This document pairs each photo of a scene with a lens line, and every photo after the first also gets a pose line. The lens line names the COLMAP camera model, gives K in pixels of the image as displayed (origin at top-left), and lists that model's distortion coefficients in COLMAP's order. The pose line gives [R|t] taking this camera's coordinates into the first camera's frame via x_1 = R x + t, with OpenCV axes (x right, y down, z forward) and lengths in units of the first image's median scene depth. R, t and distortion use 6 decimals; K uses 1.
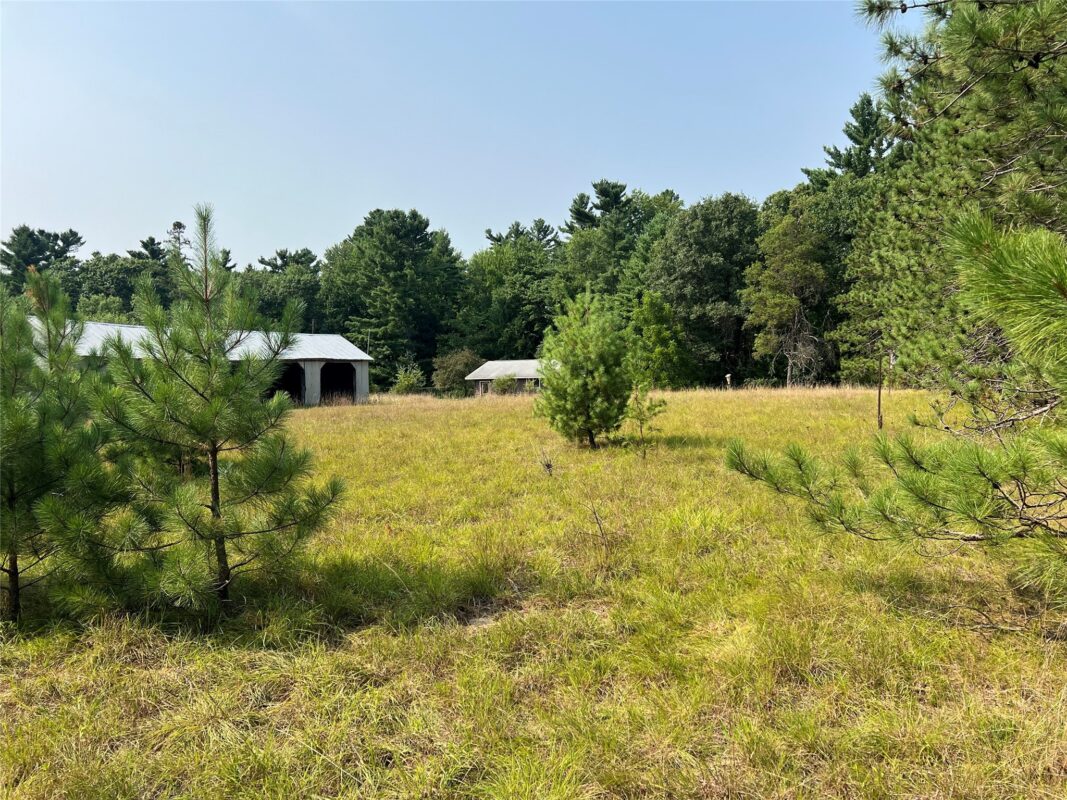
lens RADIAL K [[814.4, 0, 533.5], [0, 814.4, 400.0], [0, 0, 1]] dist [0.078815, -0.079073]
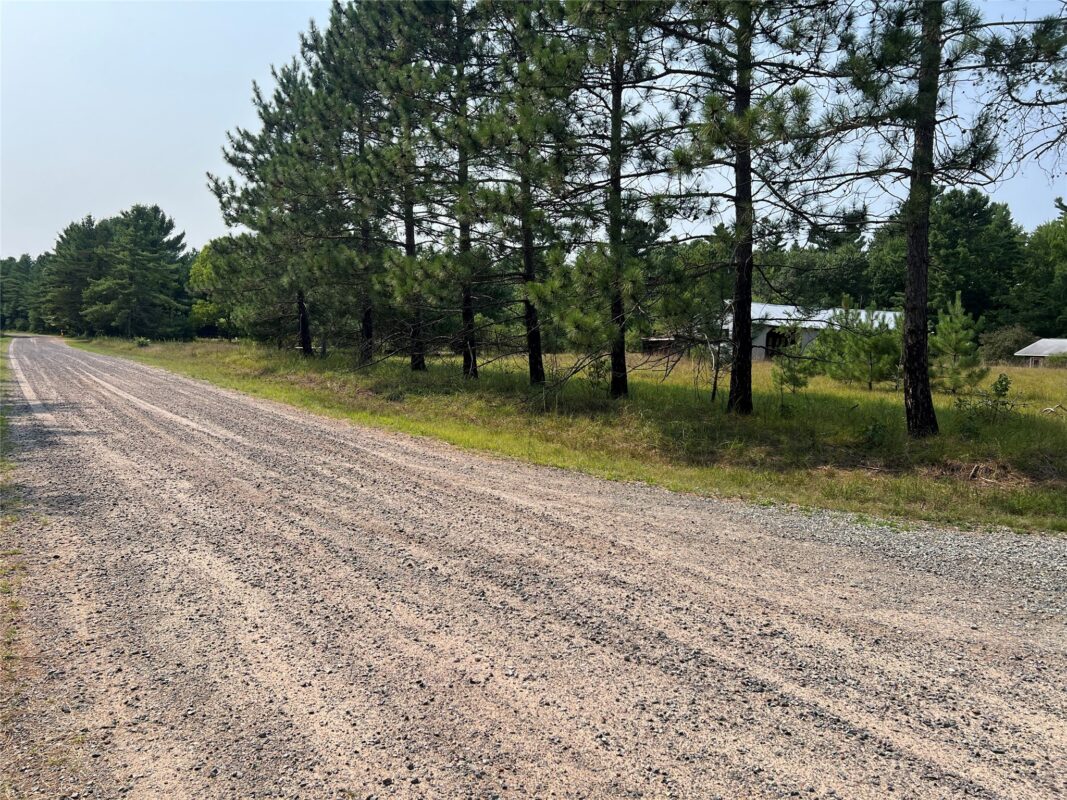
lens RADIAL K [[814.4, 0, 533.5], [0, 814.4, 400.0], [0, 0, 1]] dist [0.078815, -0.079073]
pose [[0.820839, 0.091759, -0.563741, 0.011008], [-0.071273, 0.995752, 0.058299, 0.010603], [0.566695, -0.007675, 0.823892, -0.167745]]
